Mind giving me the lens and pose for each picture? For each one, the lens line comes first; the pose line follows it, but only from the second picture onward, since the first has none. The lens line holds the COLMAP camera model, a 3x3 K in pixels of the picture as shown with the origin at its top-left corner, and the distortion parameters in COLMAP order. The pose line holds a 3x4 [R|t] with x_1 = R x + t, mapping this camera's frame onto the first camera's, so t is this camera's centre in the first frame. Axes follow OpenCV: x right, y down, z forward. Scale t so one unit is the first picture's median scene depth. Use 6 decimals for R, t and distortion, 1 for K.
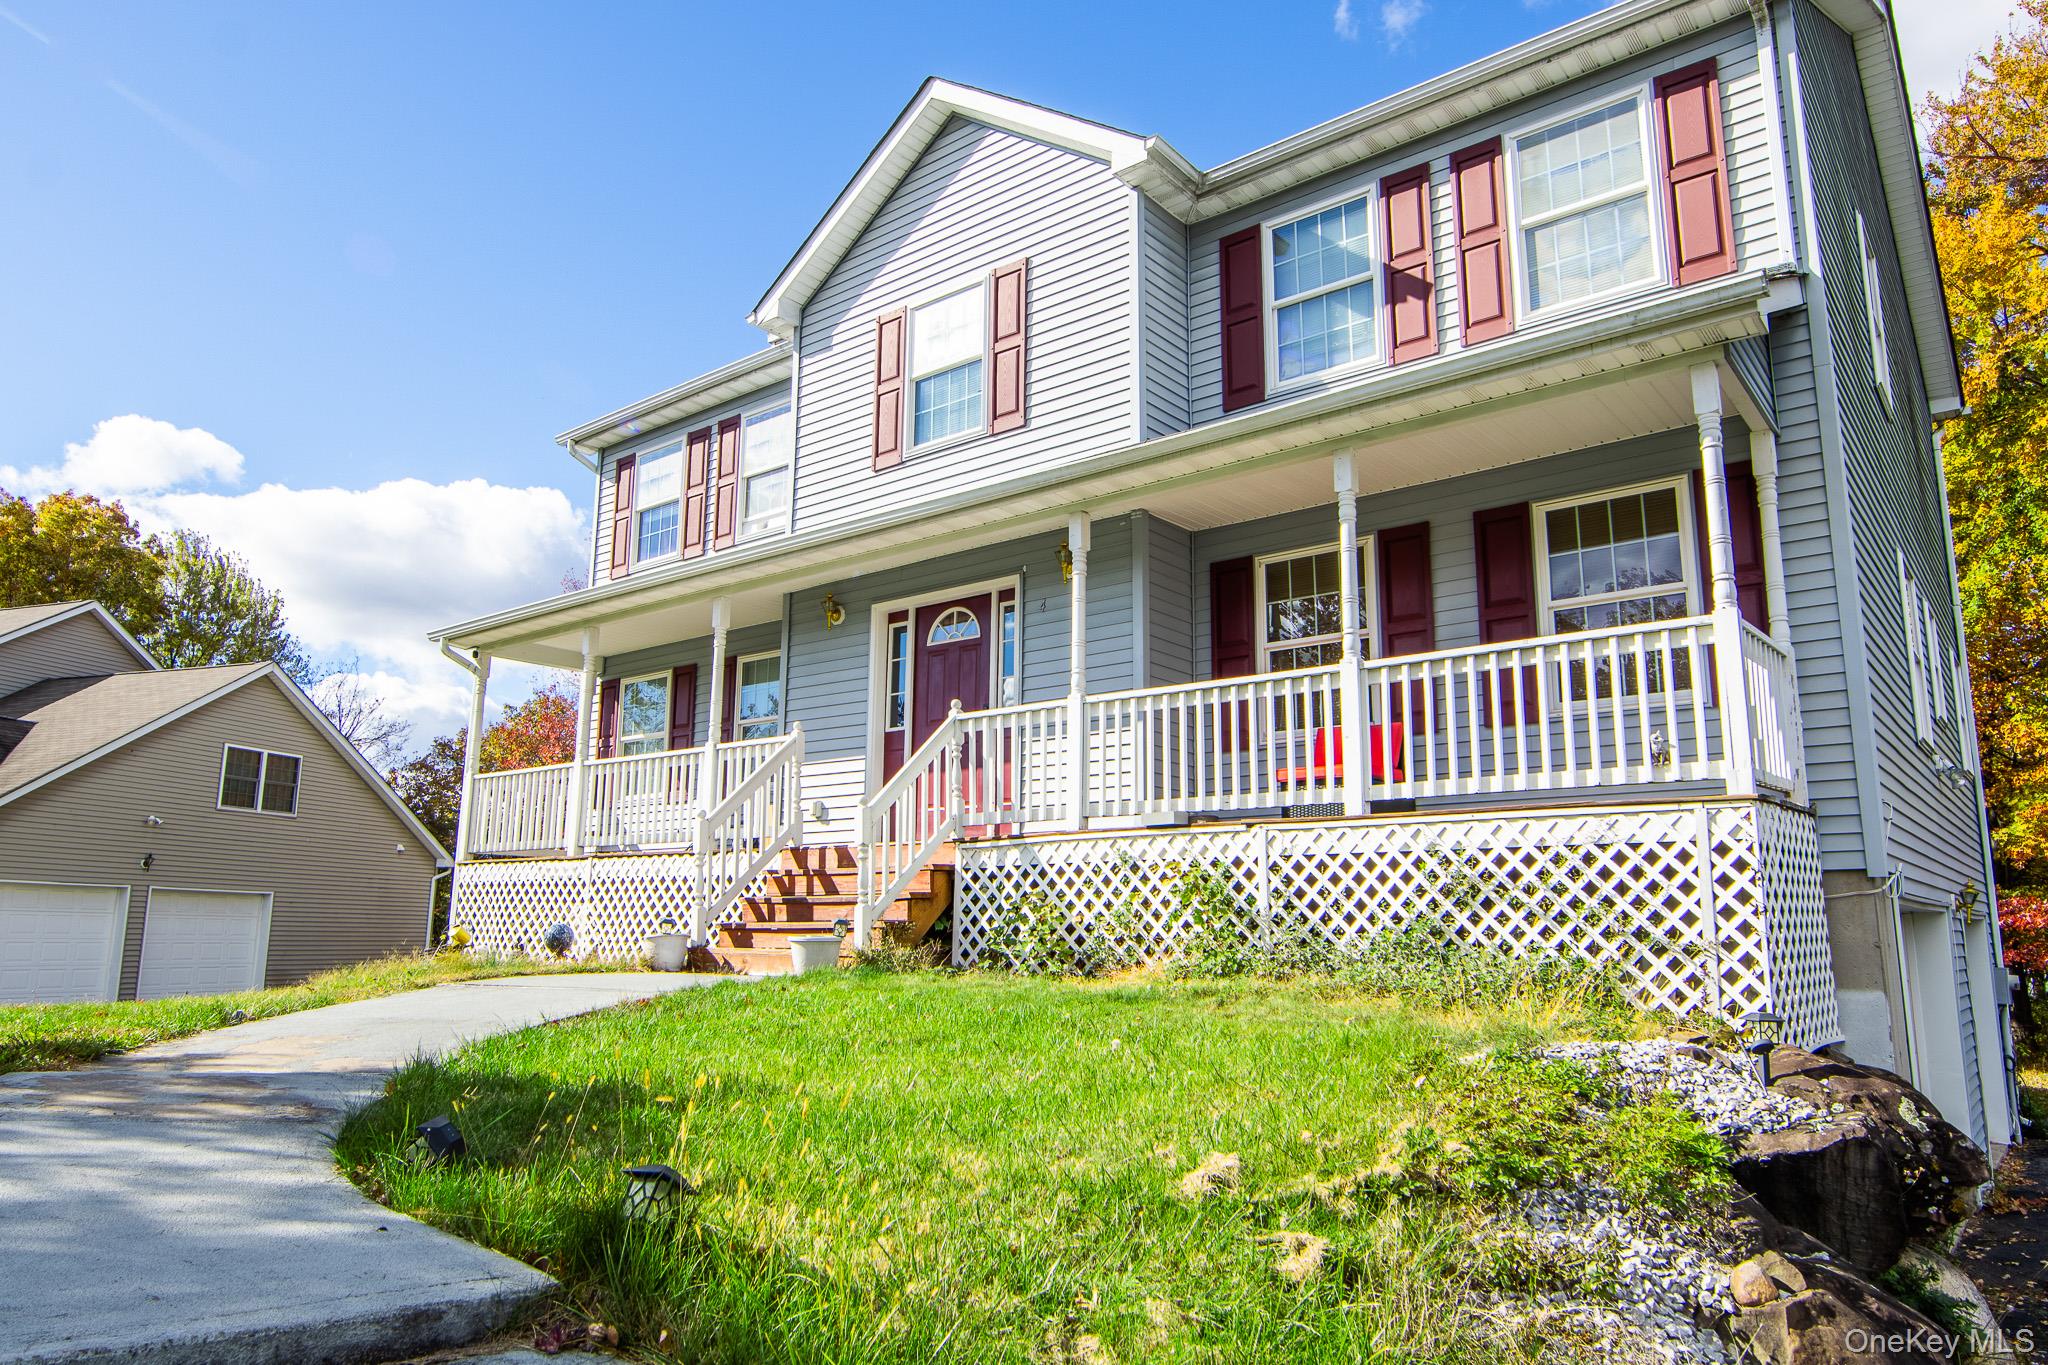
lens RADIAL K [[1337.5, 0, 1035.7], [0, 1337.5, 693.6], [0, 0, 1]] dist [-0.012414, 0.000870]
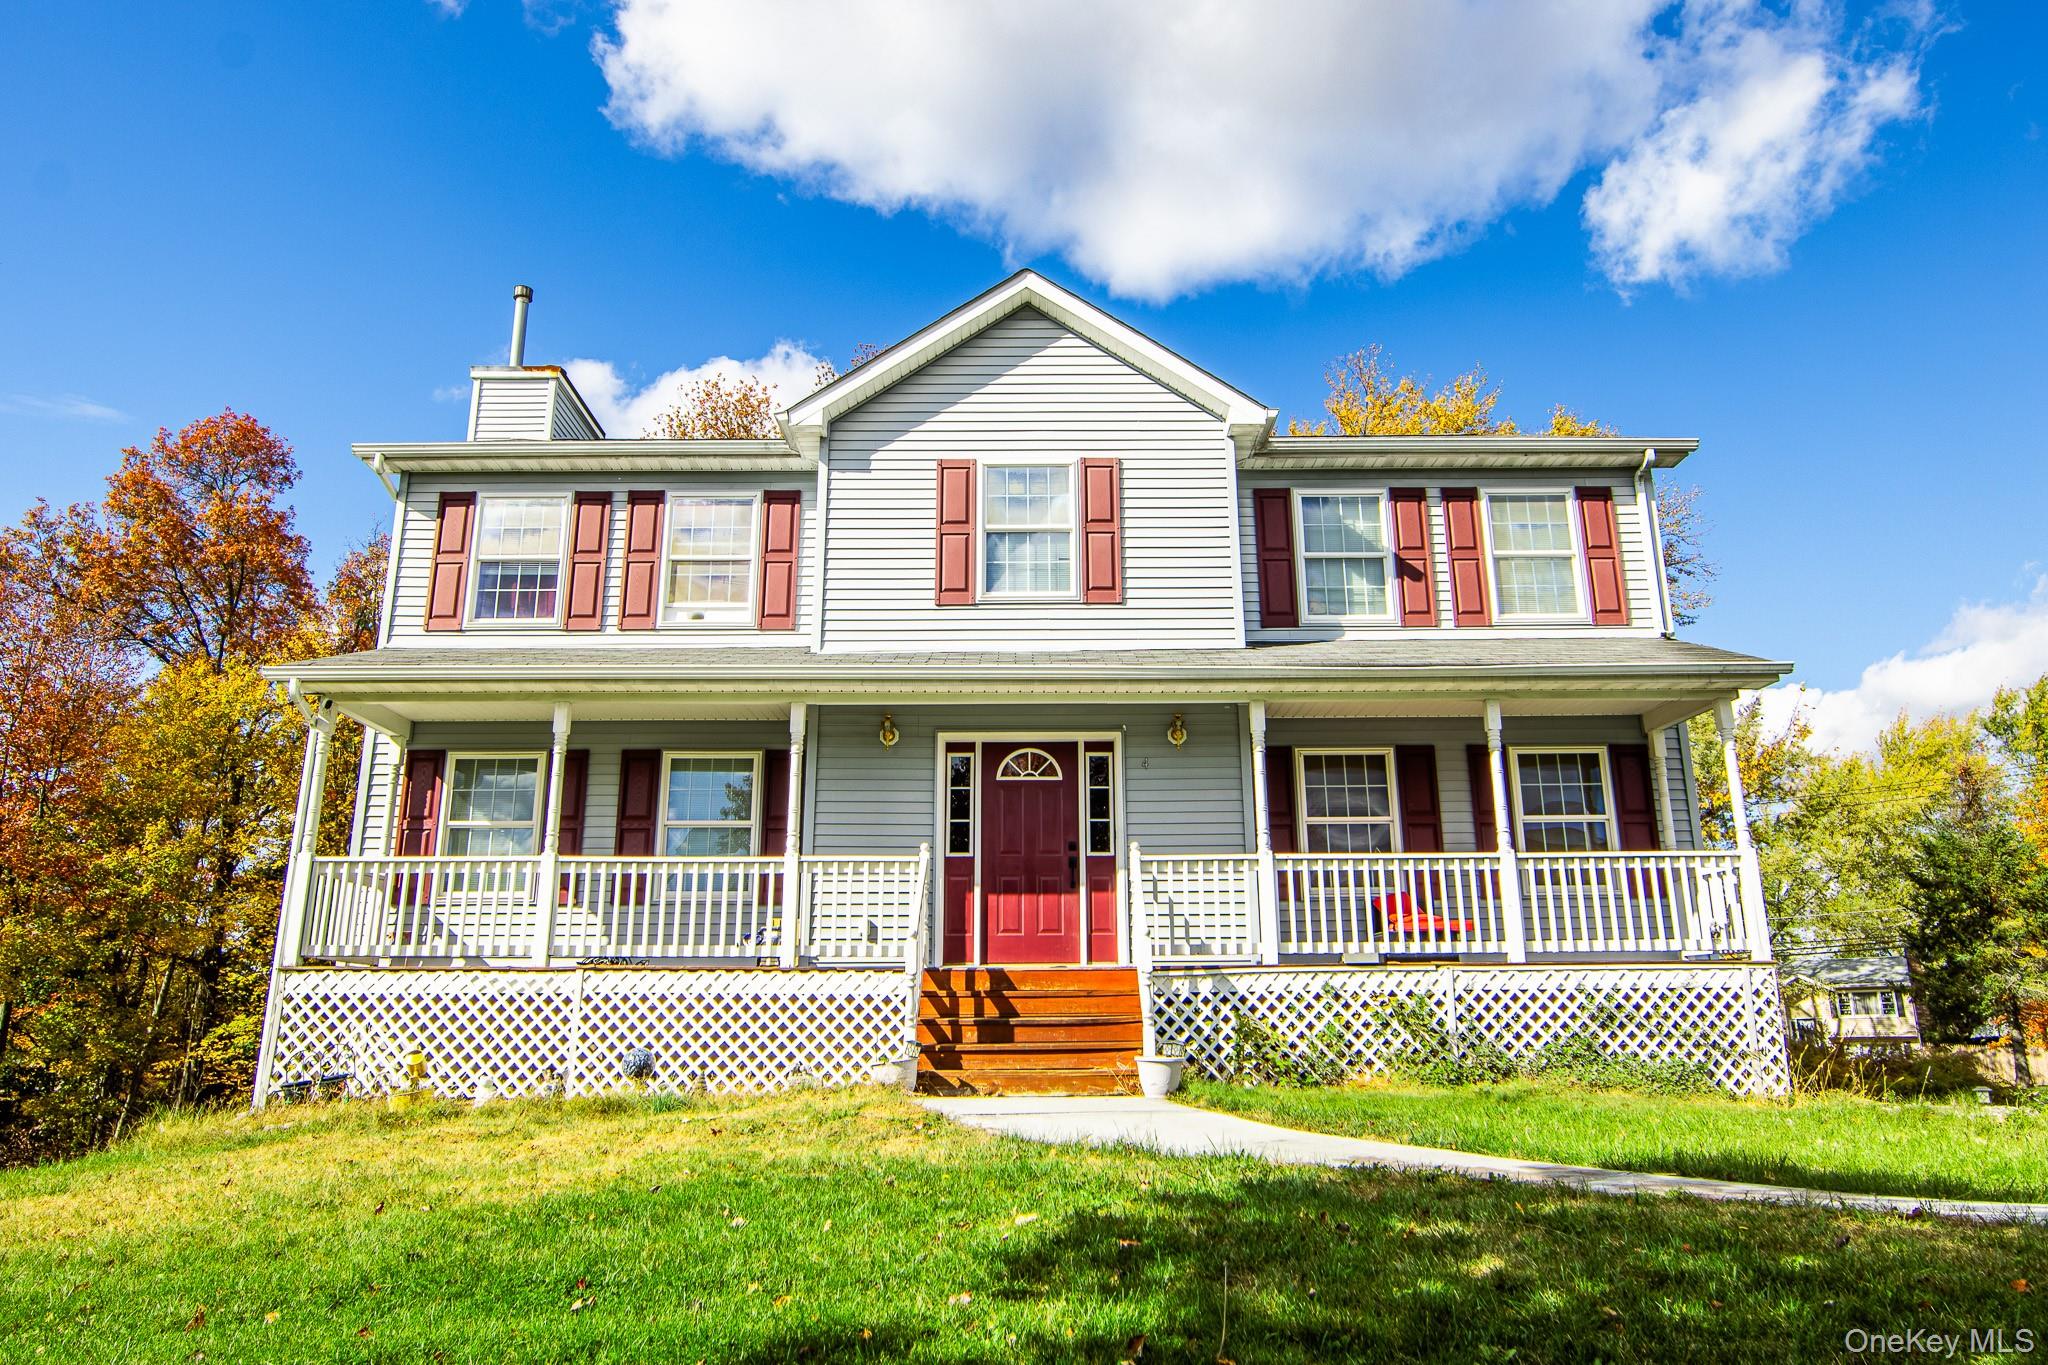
lens RADIAL K [[1308.9, 0, 1042.0], [0, 1308.9, 691.1], [0, 0, 1]] dist [-0.012171, -0.000212]
pose [[0.774111, 0.151551, 0.614641, -0.929751], [-0.100947, 0.988049, -0.116483, 0.017072], [-0.624949, 0.028125, 0.780159, 0.201003]]
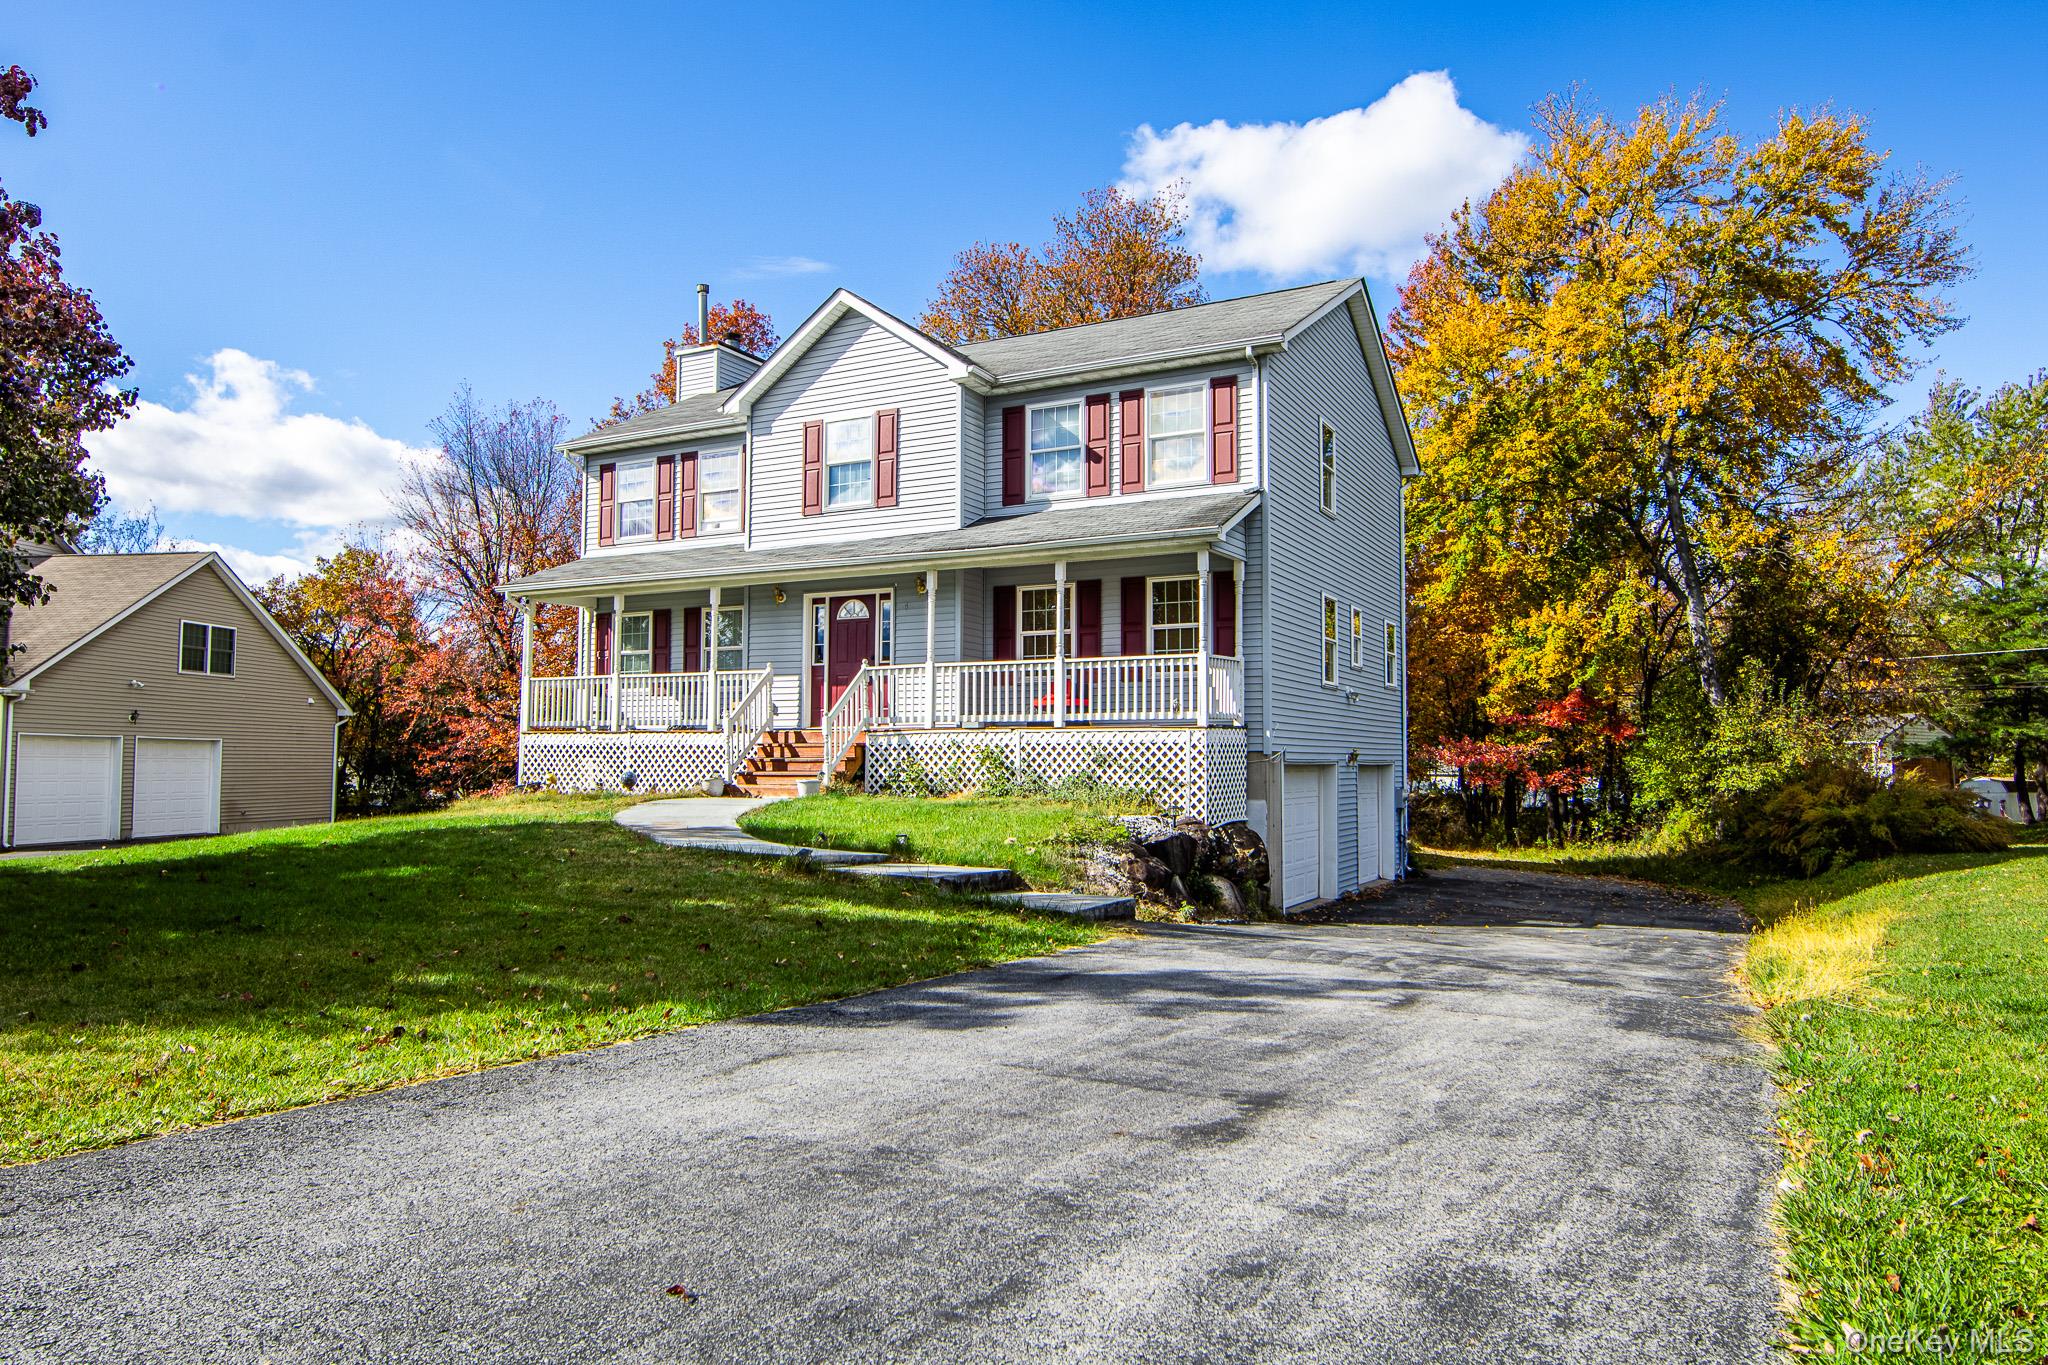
lens RADIAL K [[1337.5, 0, 1035.7], [0, 1337.5, 693.6], [0, 0, 1]] dist [-0.012414, 0.000870]
pose [[0.982045, 0.006290, 0.188542, -0.206337], [-0.030266, 0.991750, 0.124561, -0.222010], [-0.186203, -0.128031, 0.974134, -1.083545]]
